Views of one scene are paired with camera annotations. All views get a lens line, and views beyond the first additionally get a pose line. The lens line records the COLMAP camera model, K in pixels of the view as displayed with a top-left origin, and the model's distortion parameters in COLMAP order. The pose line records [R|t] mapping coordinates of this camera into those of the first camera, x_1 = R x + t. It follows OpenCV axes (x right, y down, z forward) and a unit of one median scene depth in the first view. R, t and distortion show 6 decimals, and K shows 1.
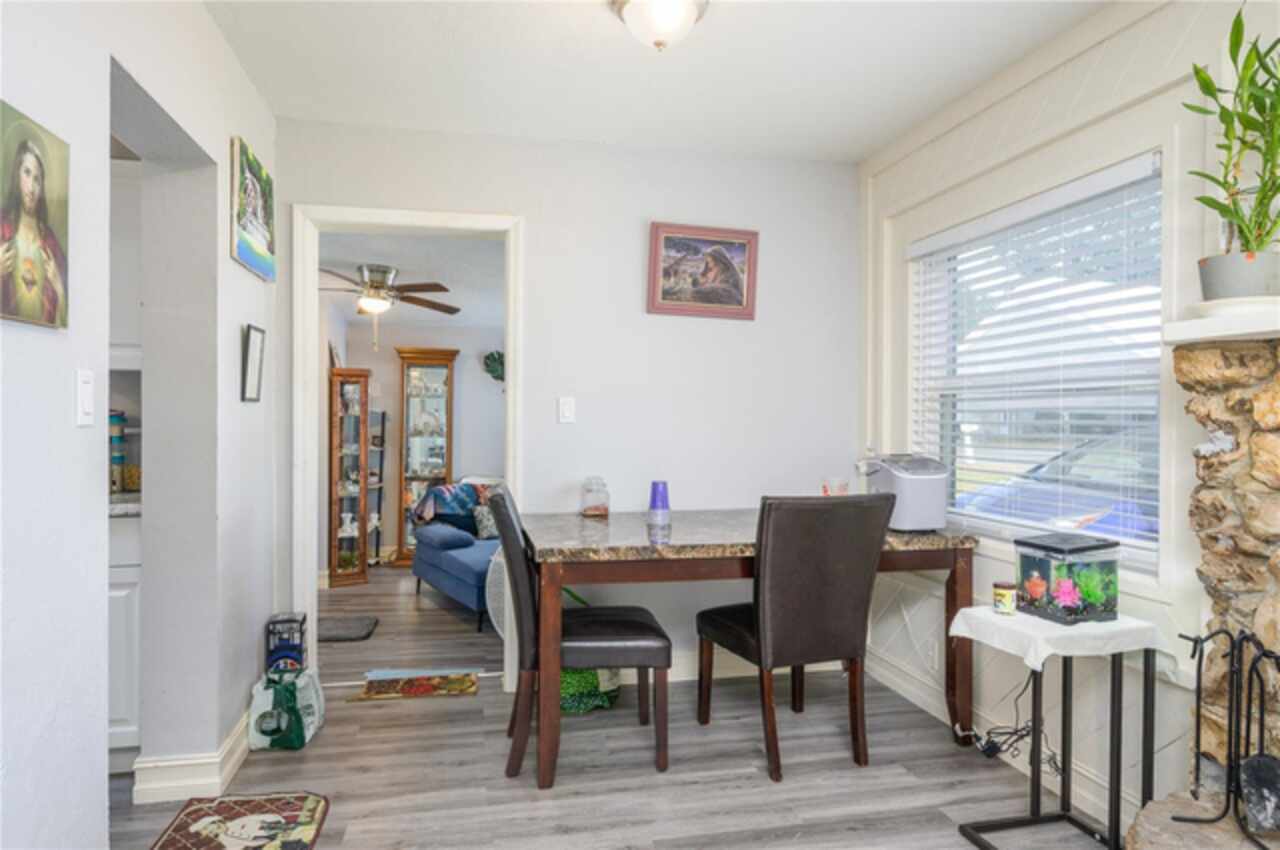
lens RADIAL K [[802.0, 0, 640.0], [0, 802.0, 425.0], [0, 0, 1]] dist [-0.003072, -0.001090]
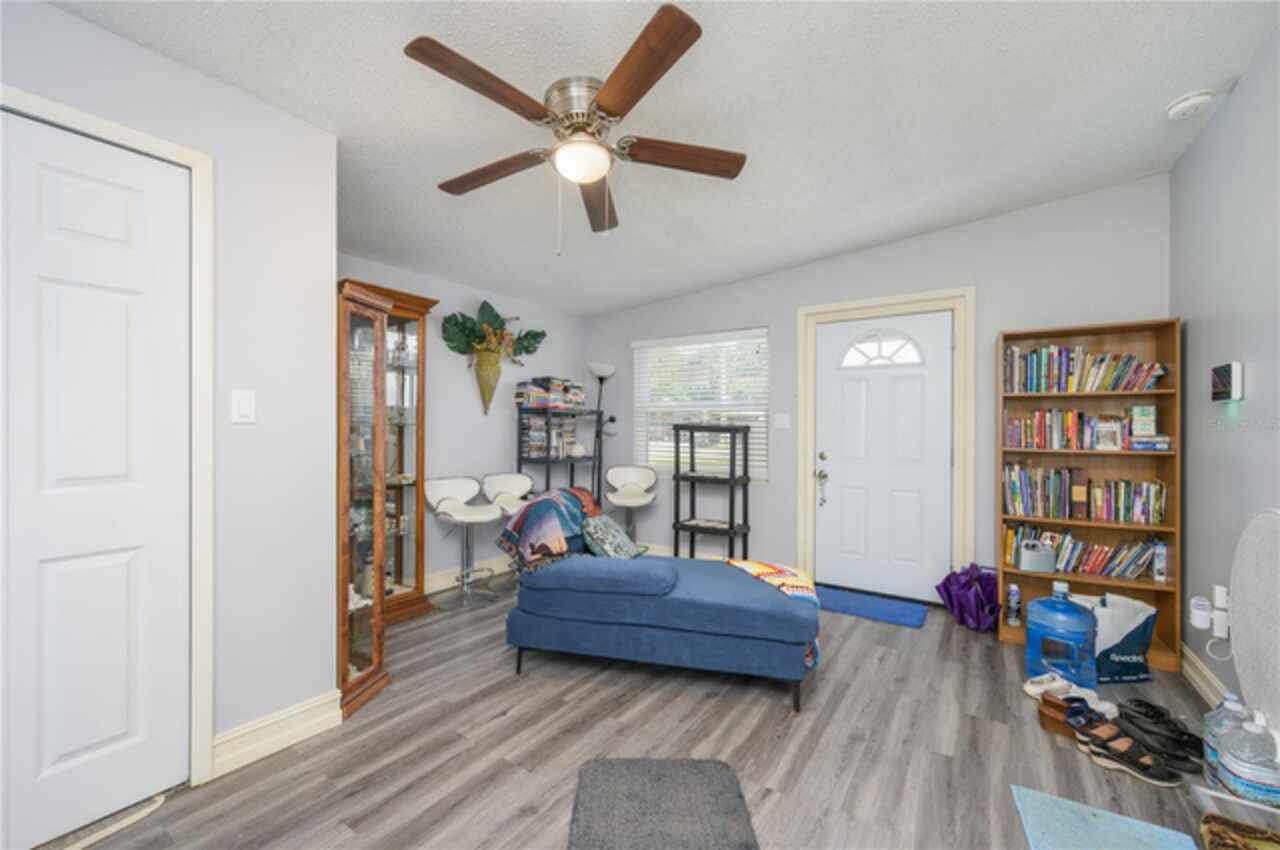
lens RADIAL K [[510.2, 0, 640.0], [0, 510.2, 425.0], [0, 0, 1]] dist [-0.000262, -0.000028]
pose [[0.726175, -0.003371, 0.687502, -0.467448], [0.006248, 0.999979, -0.001696, 0.020594], [-0.687481, 0.005527, 0.726181, 0.632803]]
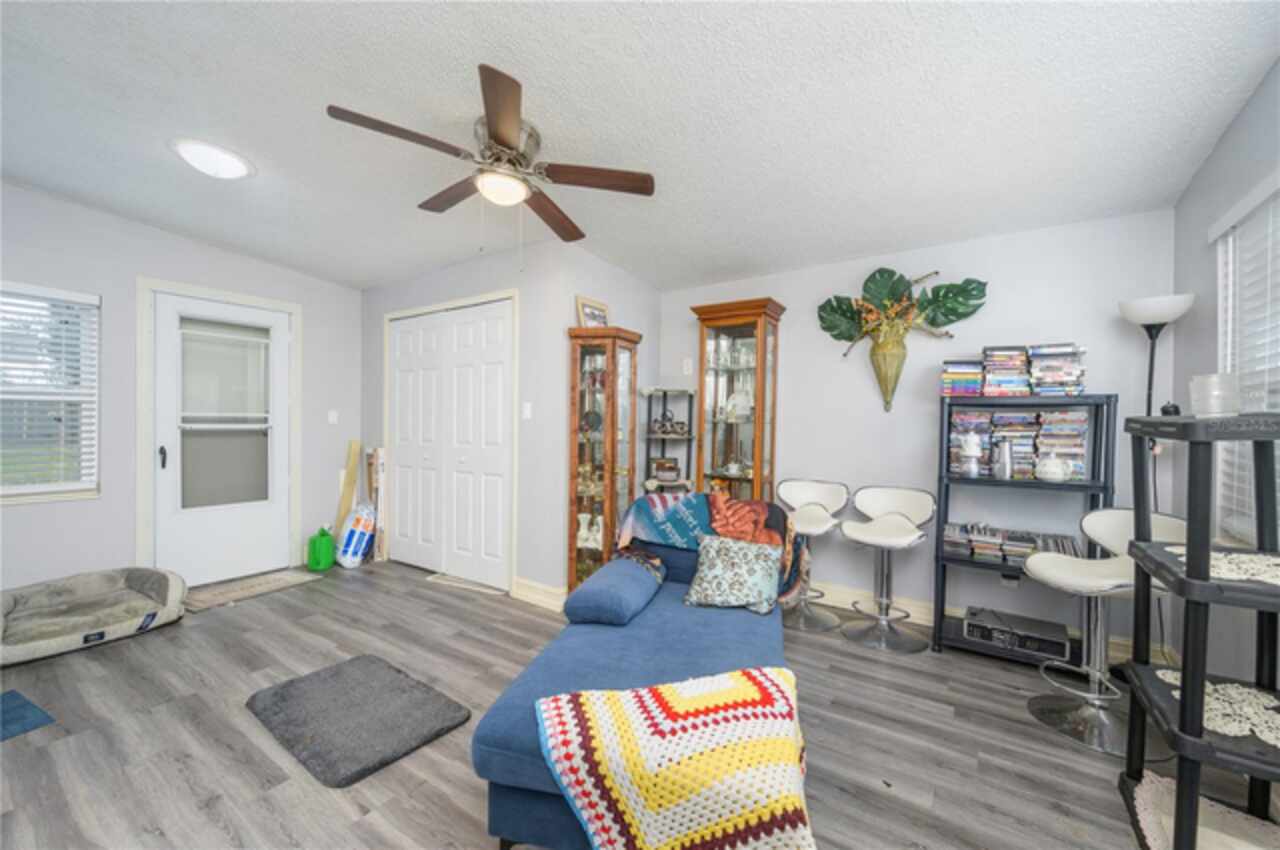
lens RADIAL K [[514.1, 0, 646.4], [0, 514.1, 428.4], [0, 0, 1]] dist [0.001626, 0.000224]
pose [[0.693126, 0.002350, -0.720813, 0.027808], [-0.009330, 0.999940, -0.005711, 0.027858], [0.720757, 0.010683, 0.693106, 0.703921]]
